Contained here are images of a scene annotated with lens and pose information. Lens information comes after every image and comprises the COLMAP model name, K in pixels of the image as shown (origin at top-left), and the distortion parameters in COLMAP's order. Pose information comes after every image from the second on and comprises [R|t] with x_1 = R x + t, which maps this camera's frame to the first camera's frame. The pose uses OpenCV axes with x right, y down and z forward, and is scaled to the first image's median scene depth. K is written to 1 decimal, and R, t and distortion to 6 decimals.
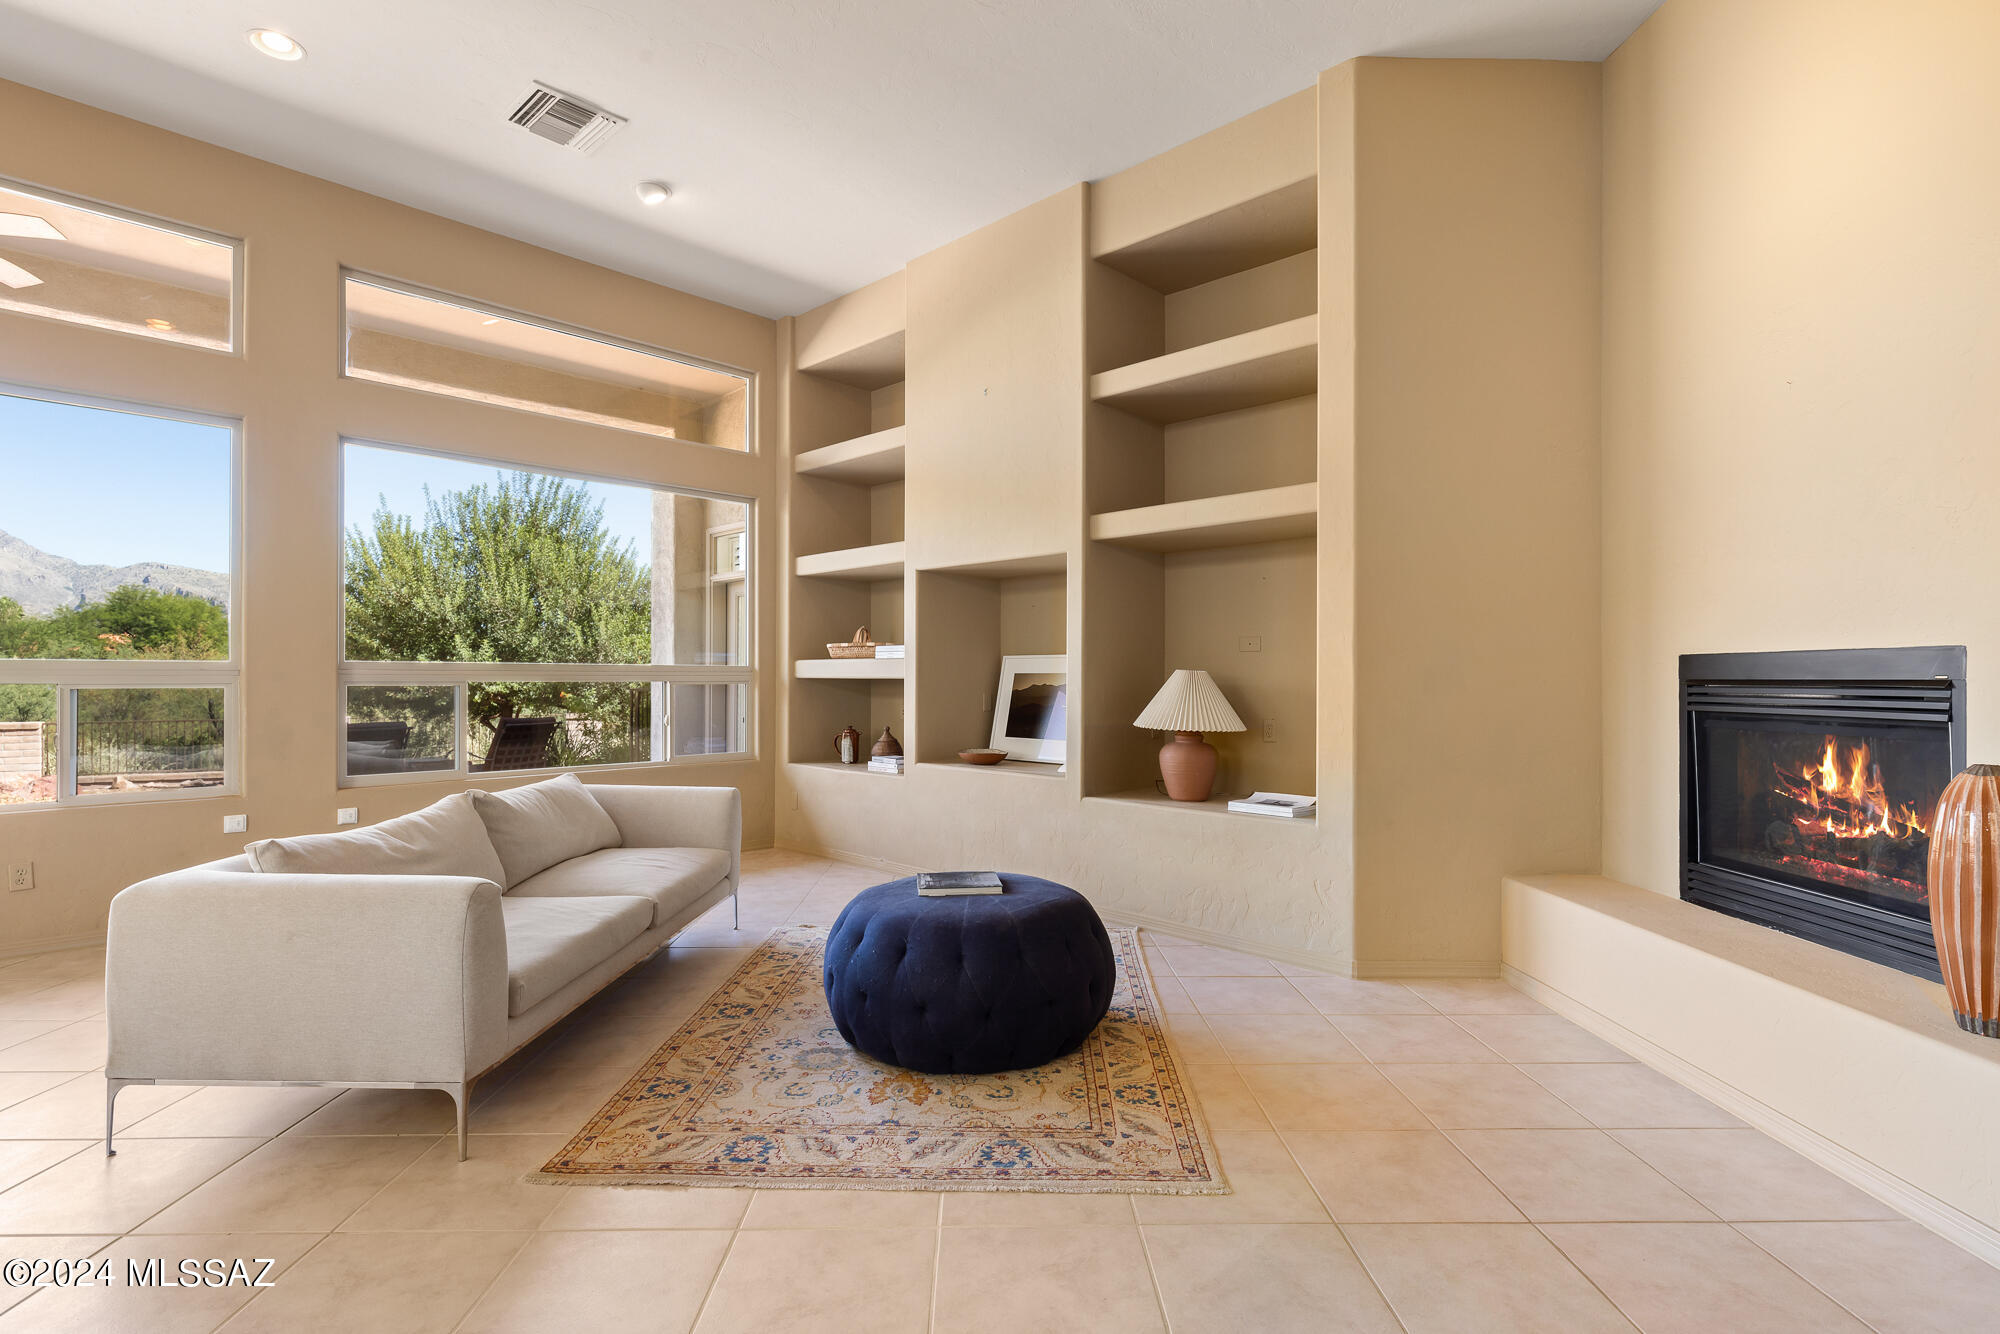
lens RADIAL K [[956.6, 0, 1000.0], [0, 956.6, 667.0], [0, 0, 1]] dist [0.001615, 0.000110]
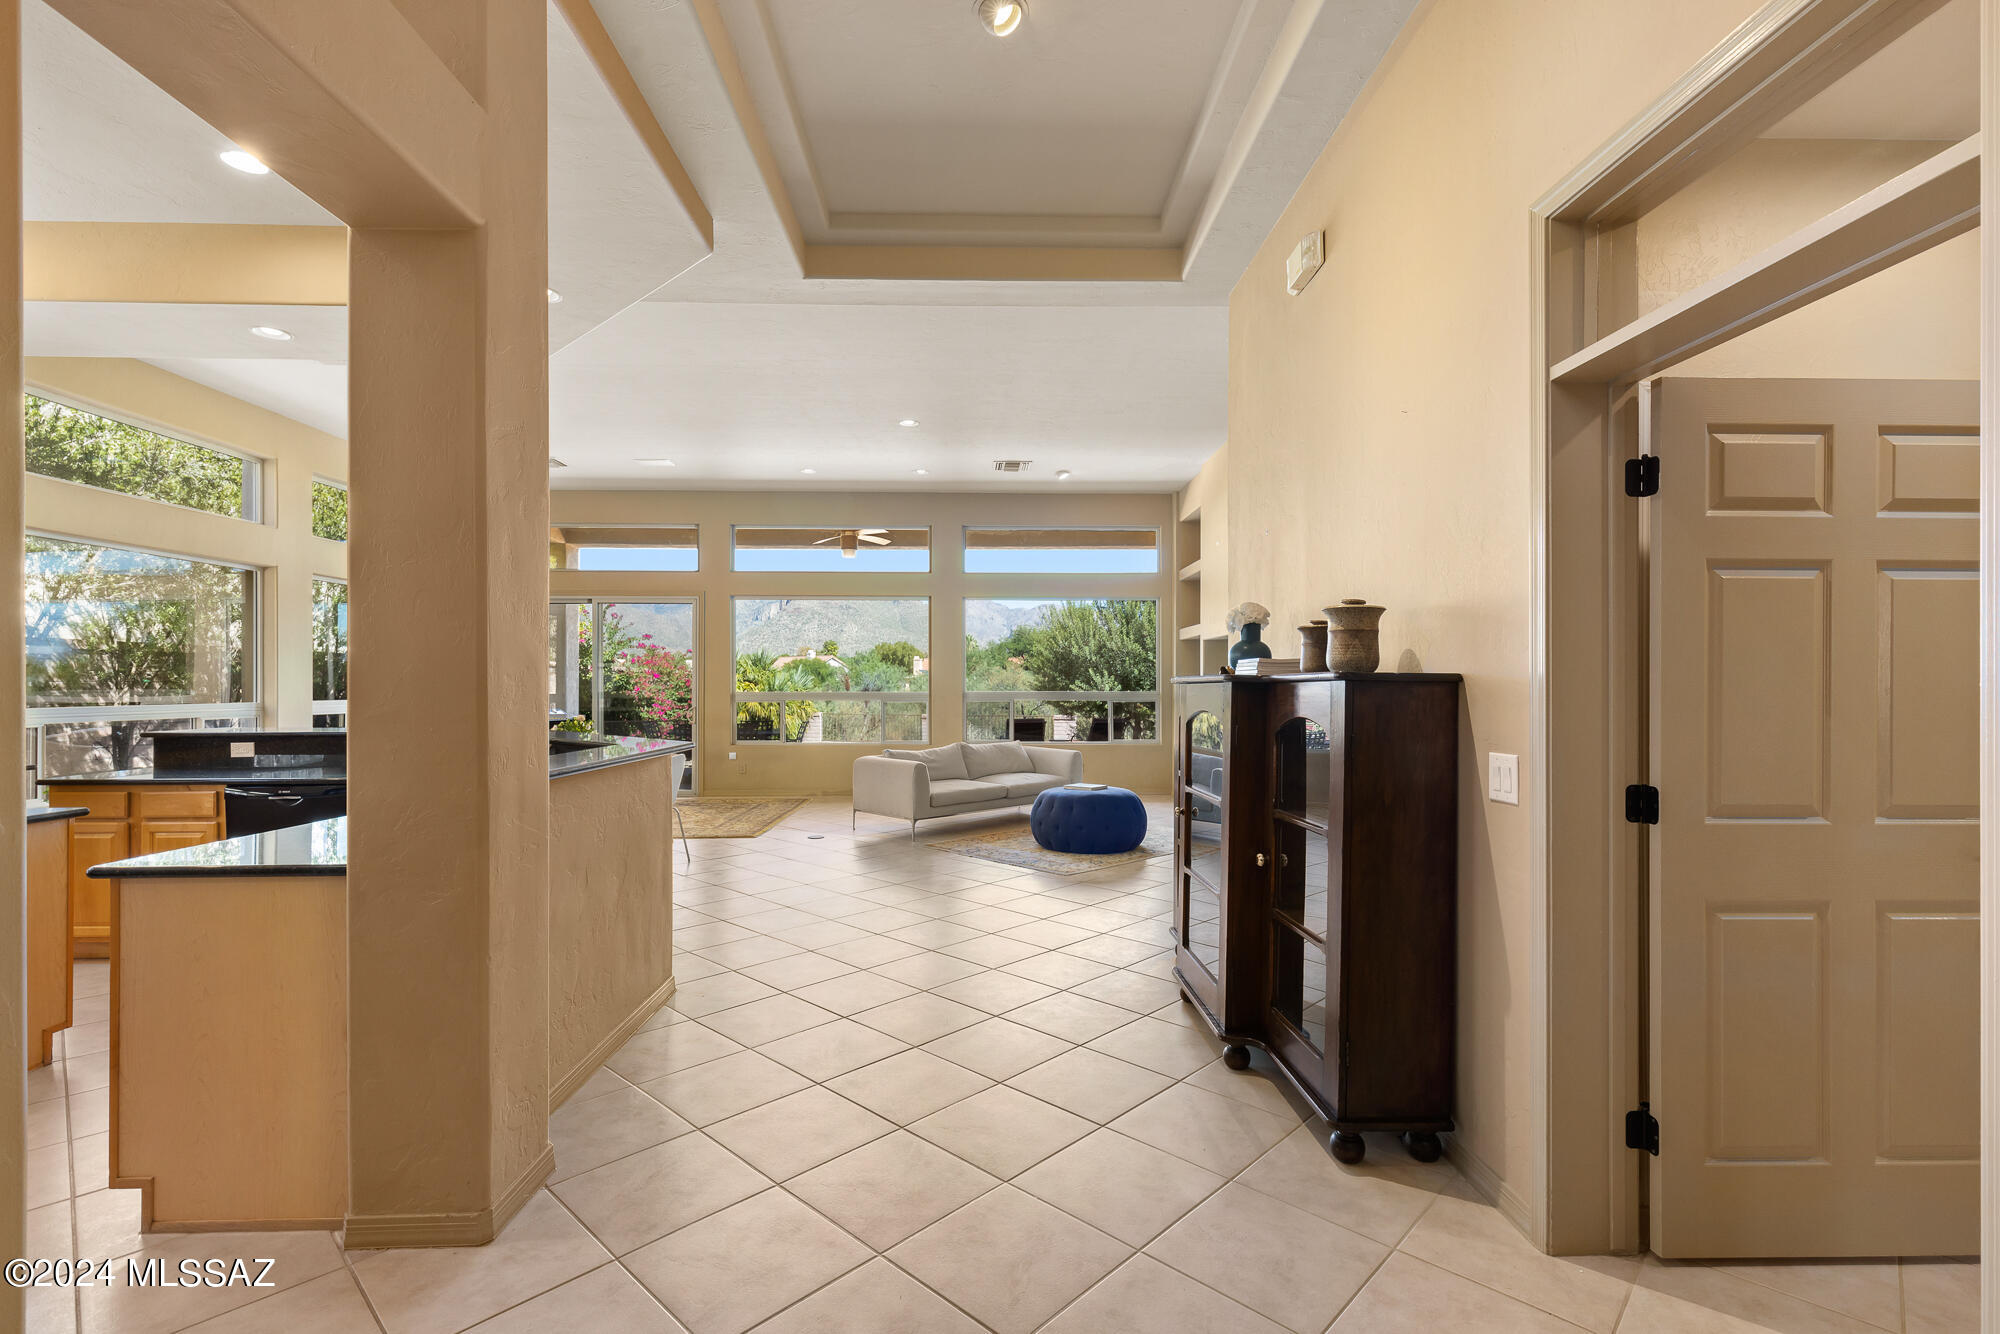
lens RADIAL K [[904.1, 0, 1000.0], [0, 904.1, 667.0], [0, 0, 1]] dist [0.000209, 0.000110]
pose [[0.713374, -0.014008, -0.700644, 0.409473], [0.007475, 0.999895, -0.012379, -0.016682], [0.700744, 0.003594, 0.713404, -0.234895]]
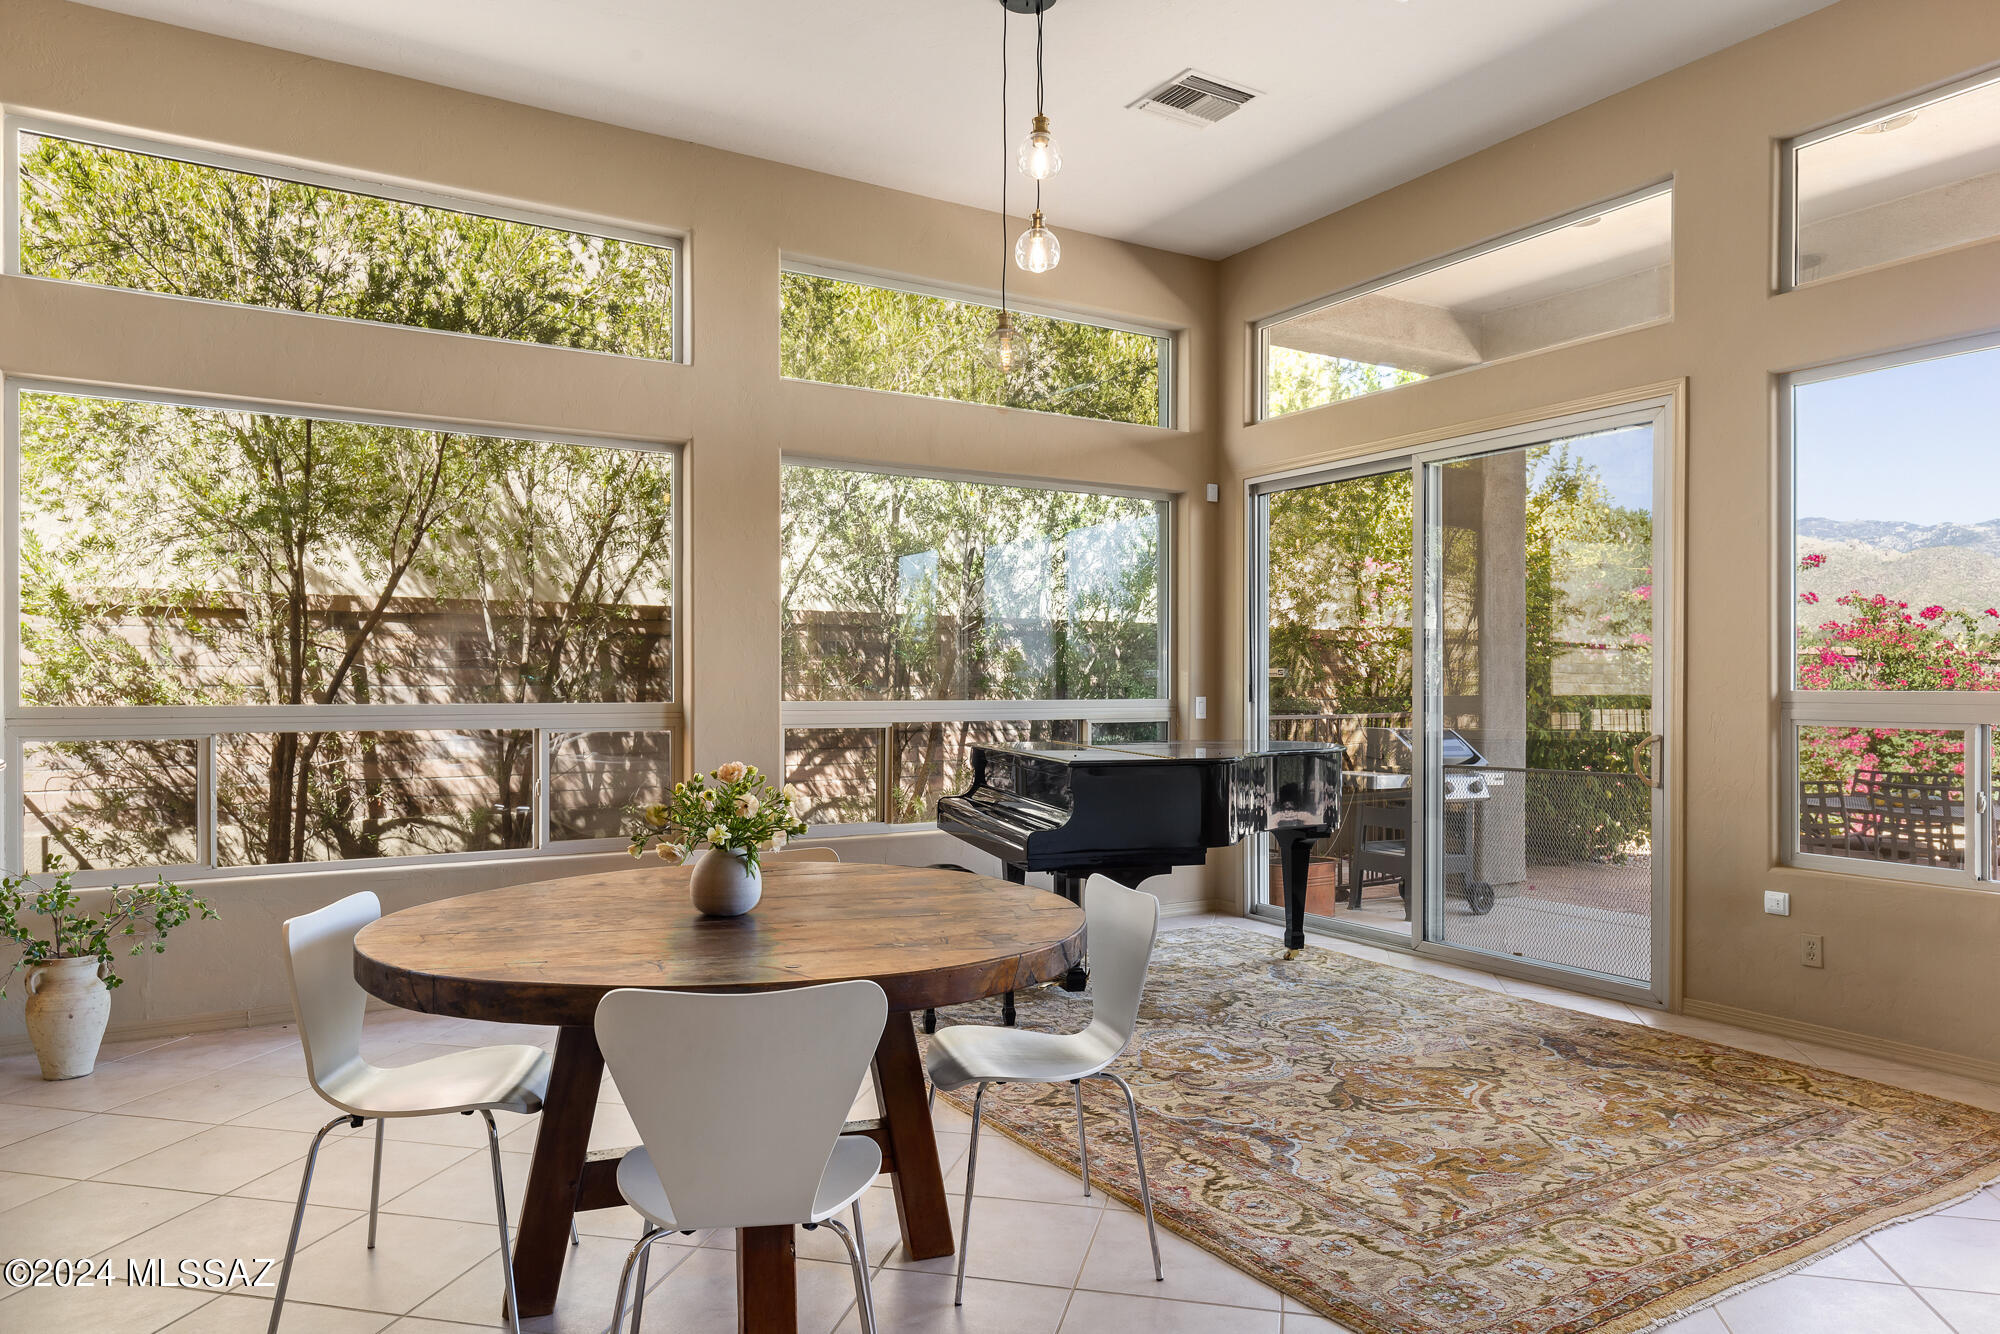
lens RADIAL K [[1286.2, 0, 1000.0], [0, 1286.2, 667.0], [0, 0, 1]] dist [-0.000990, 0.001406]
pose [[-0.246093, -0.014809, -0.969133, -0.003110], [0.007934, 0.999819, -0.017292, -0.006727], [0.969214, -0.011944, -0.245931, 0.111391]]
